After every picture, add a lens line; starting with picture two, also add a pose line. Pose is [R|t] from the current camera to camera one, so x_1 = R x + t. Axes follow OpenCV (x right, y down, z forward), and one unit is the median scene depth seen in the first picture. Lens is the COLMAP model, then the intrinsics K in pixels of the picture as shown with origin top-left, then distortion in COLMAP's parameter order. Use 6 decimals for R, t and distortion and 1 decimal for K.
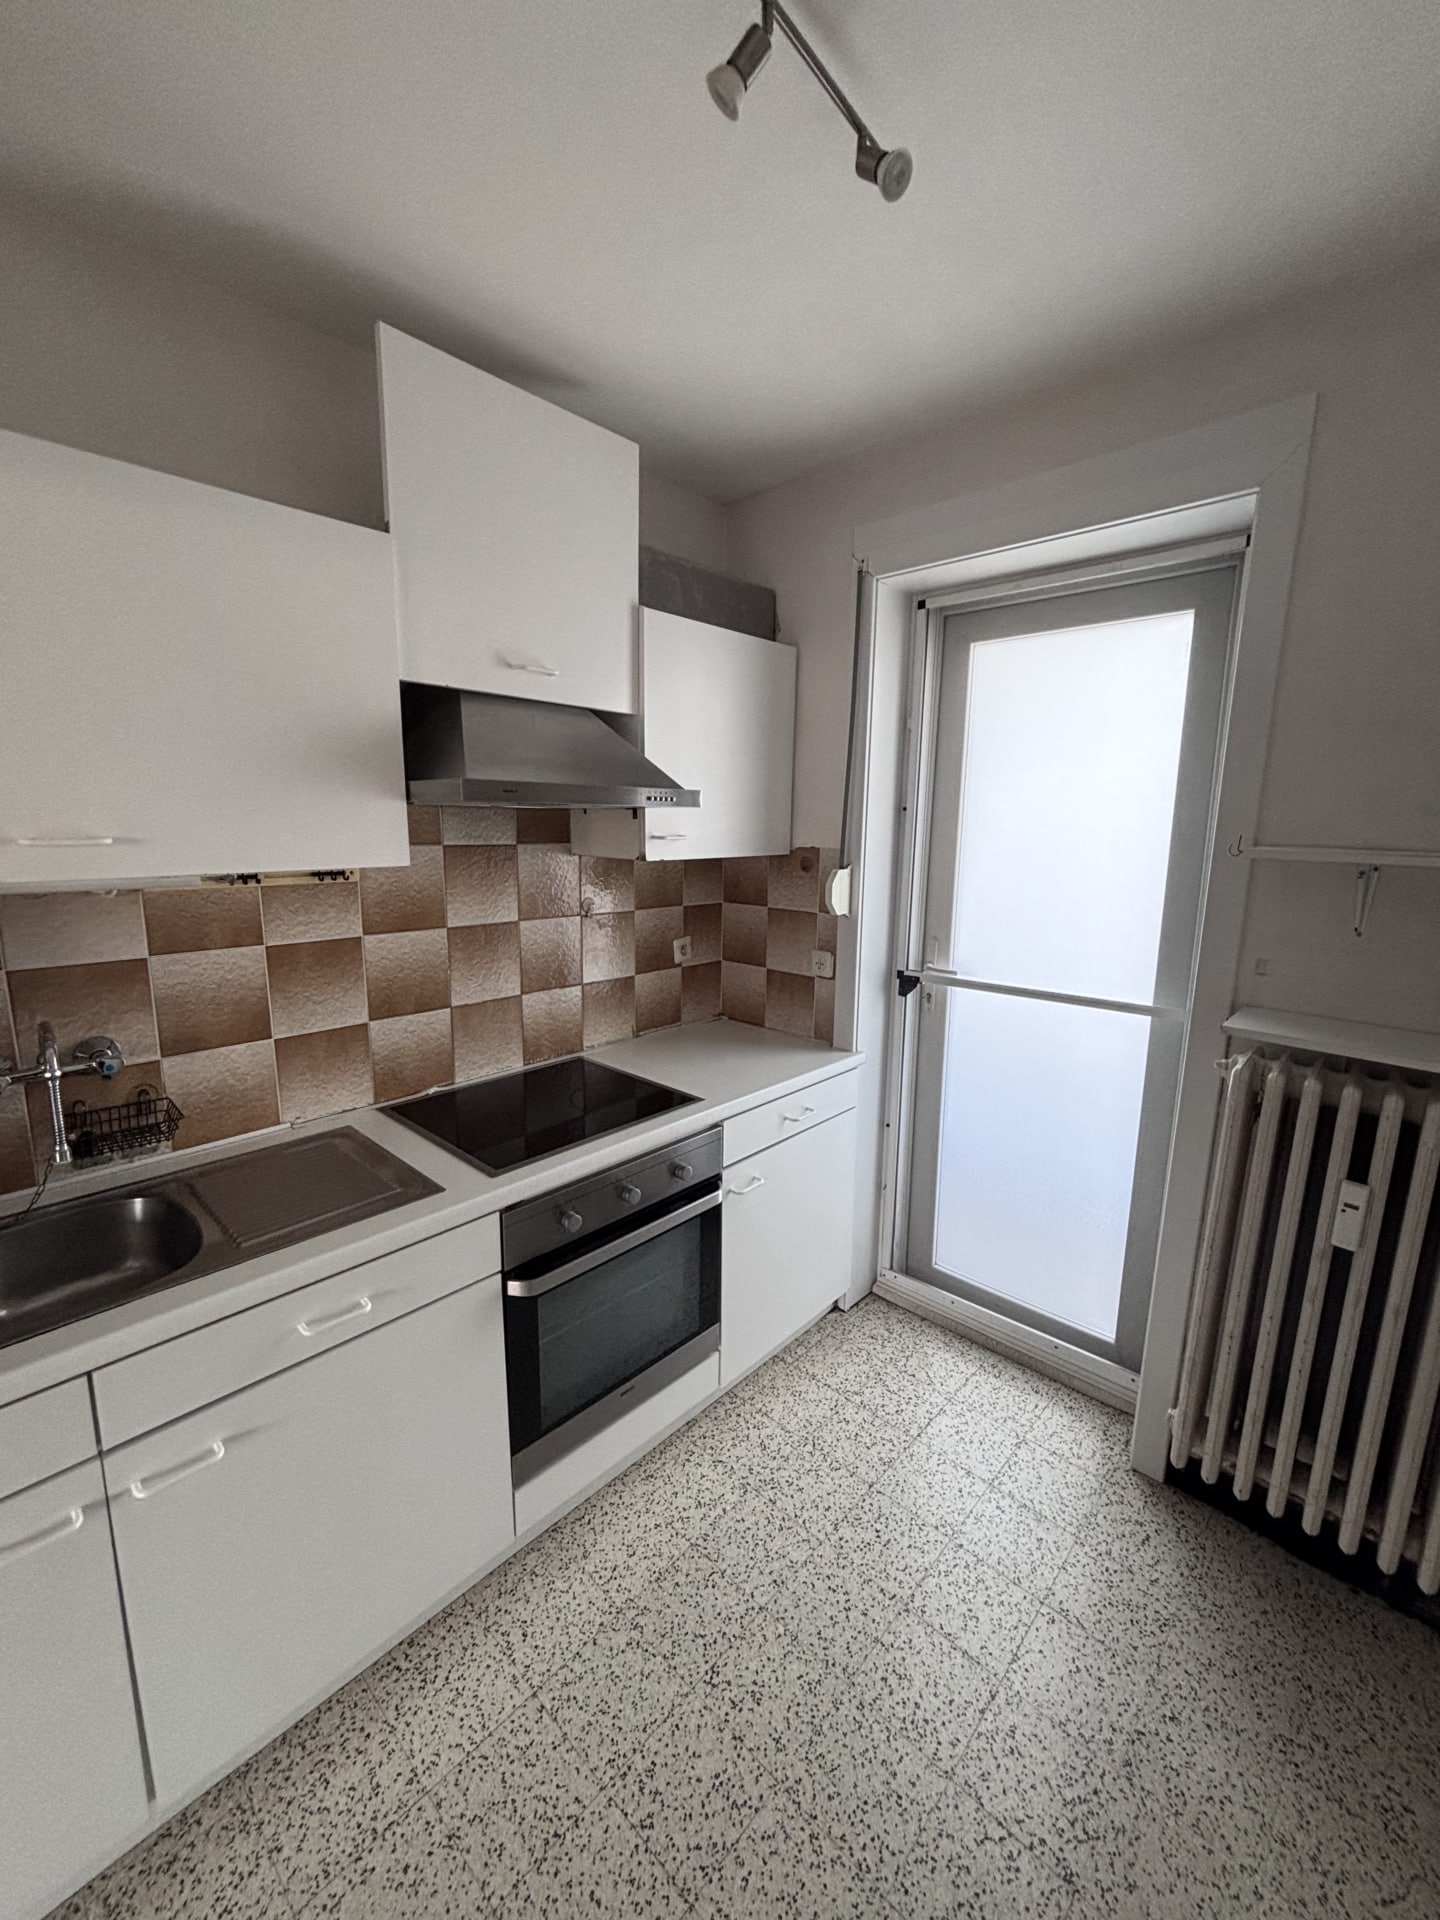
lens RADIAL K [[775.9, 0, 739.7], [0, 775.9, 964.8], [0, 0, 1]] dist [0.002525, -0.000136]
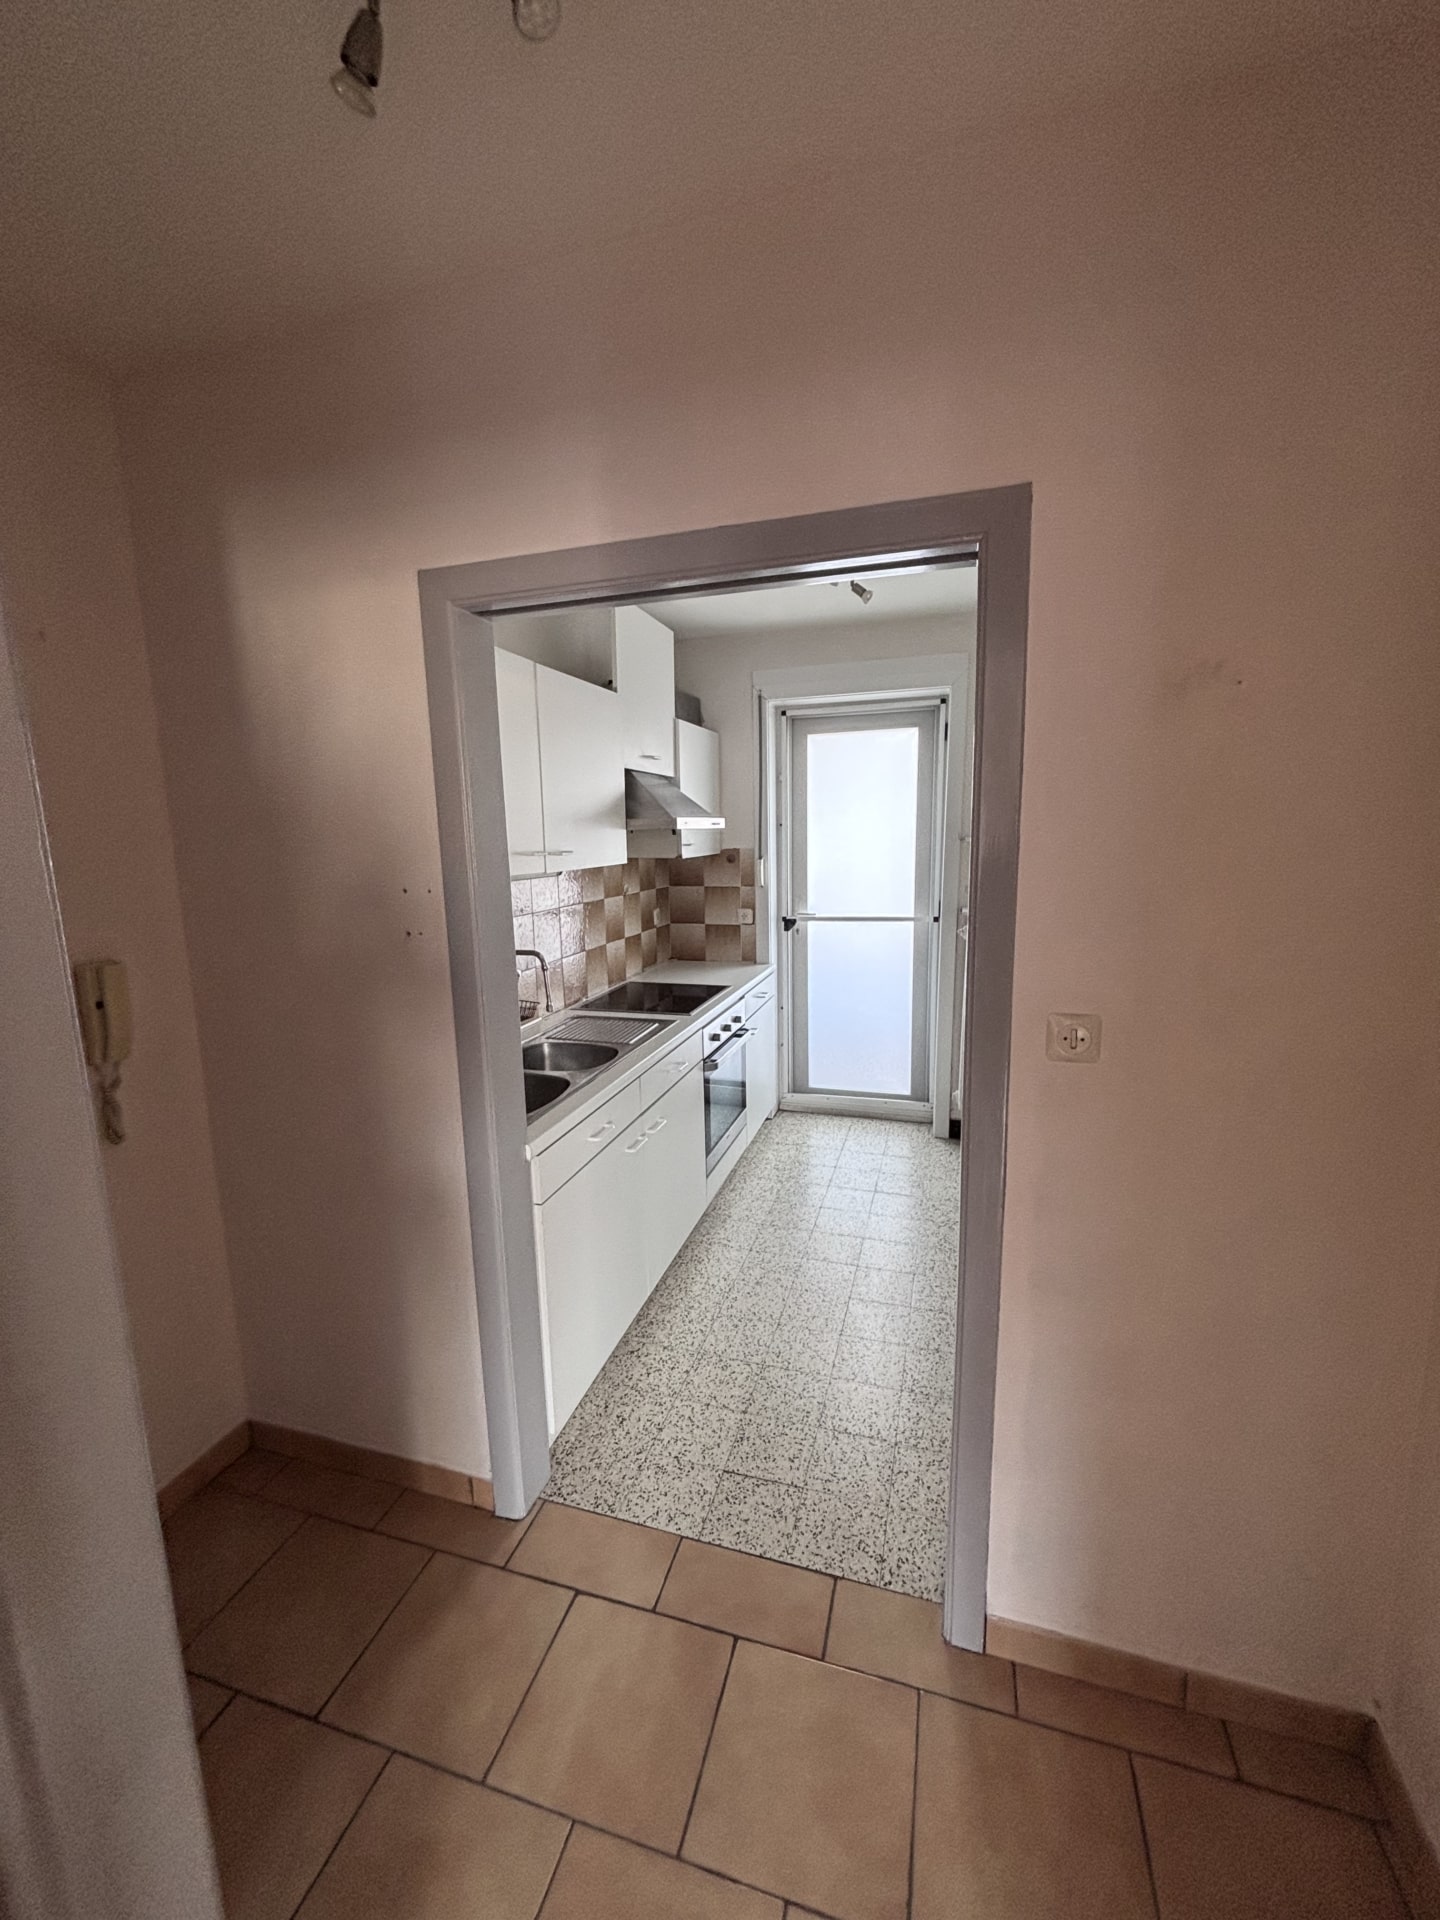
lens RADIAL K [[775.9, 0, 711.1], [0, 775.9, 977.3], [0, 0, 1]] dist [0.002525, -0.000136]
pose [[0.903240, -0.112673, 0.414081, -0.775739], [0.113813, 0.993258, 0.022007, 0.098436], [-0.413769, 0.027250, 0.909974, -0.600191]]
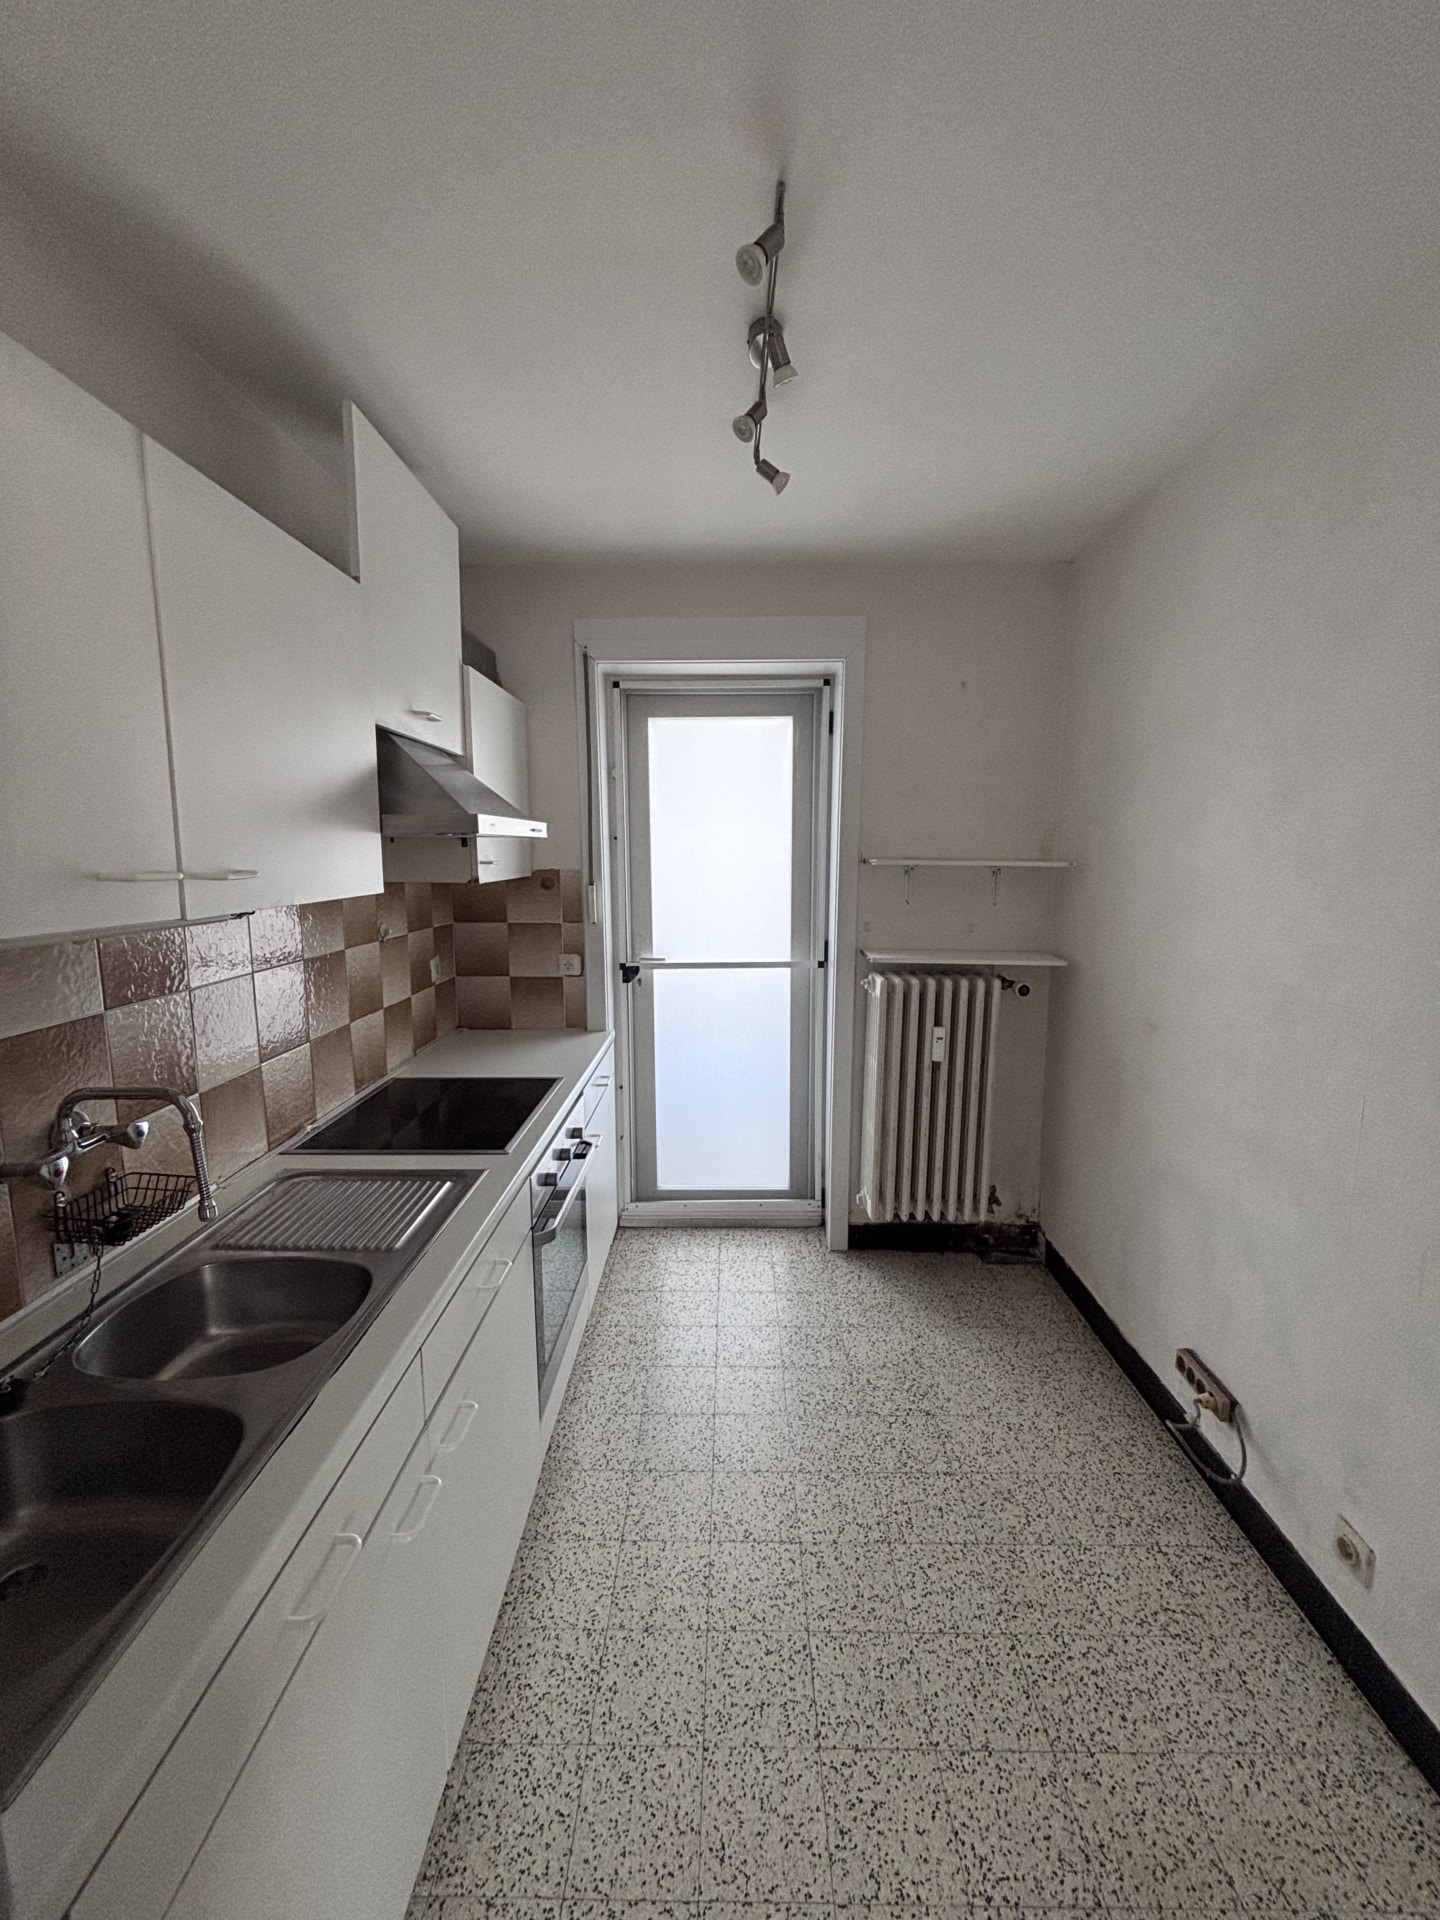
lens RADIAL K [[775.9, 0, 725.6], [0, 775.9, 968.4], [0, 0, 1]] dist [0.002525, -0.000136]
pose [[0.736343, -0.115817, 0.666623, -0.587606], [0.135870, 0.990482, 0.022003, 0.012486], [-0.662826, 0.074372, 0.745071, -0.076044]]
